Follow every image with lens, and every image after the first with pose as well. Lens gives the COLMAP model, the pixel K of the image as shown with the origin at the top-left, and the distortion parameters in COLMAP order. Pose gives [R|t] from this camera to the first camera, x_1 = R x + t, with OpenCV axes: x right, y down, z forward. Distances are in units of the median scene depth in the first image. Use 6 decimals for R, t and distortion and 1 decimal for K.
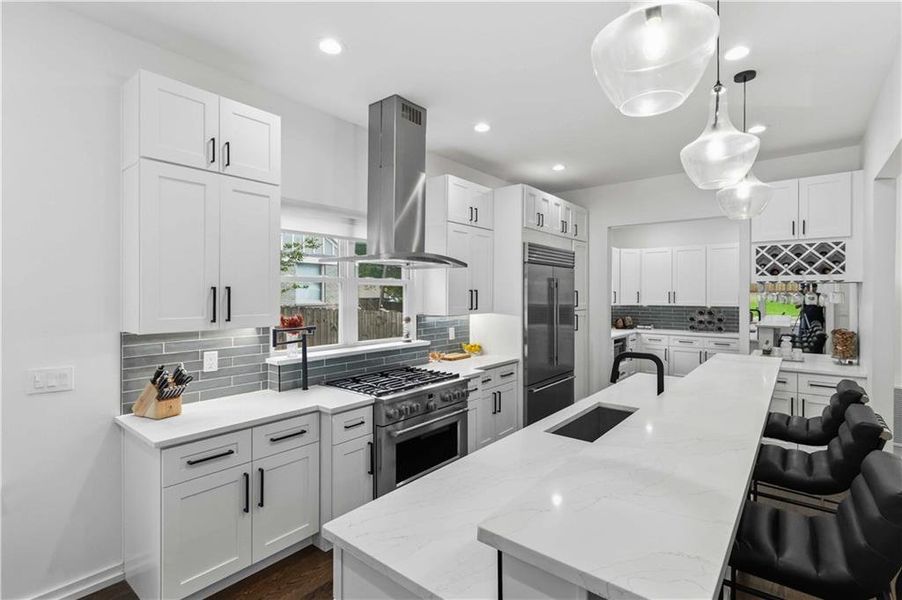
lens RADIAL K [[423.4, 0, 451.3], [0, 423.4, 299.4], [0, 0, 1]] dist [0.001031, 0.000226]
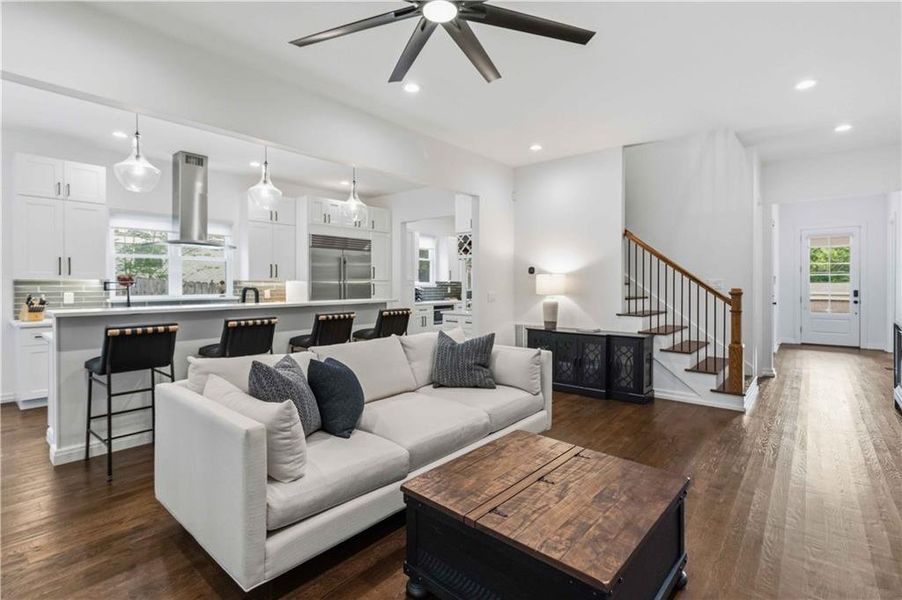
lens RADIAL K [[423.4, 0, 451.7], [0, 423.4, 290.3], [0, 0, 1]] dist [0.001031, 0.000226]
pose [[0.999884, -0.001331, -0.015152, 1.138859], [0.001366, 0.999996, 0.002319, 0.108388], [0.015149, -0.002339, 0.999883, -0.838955]]
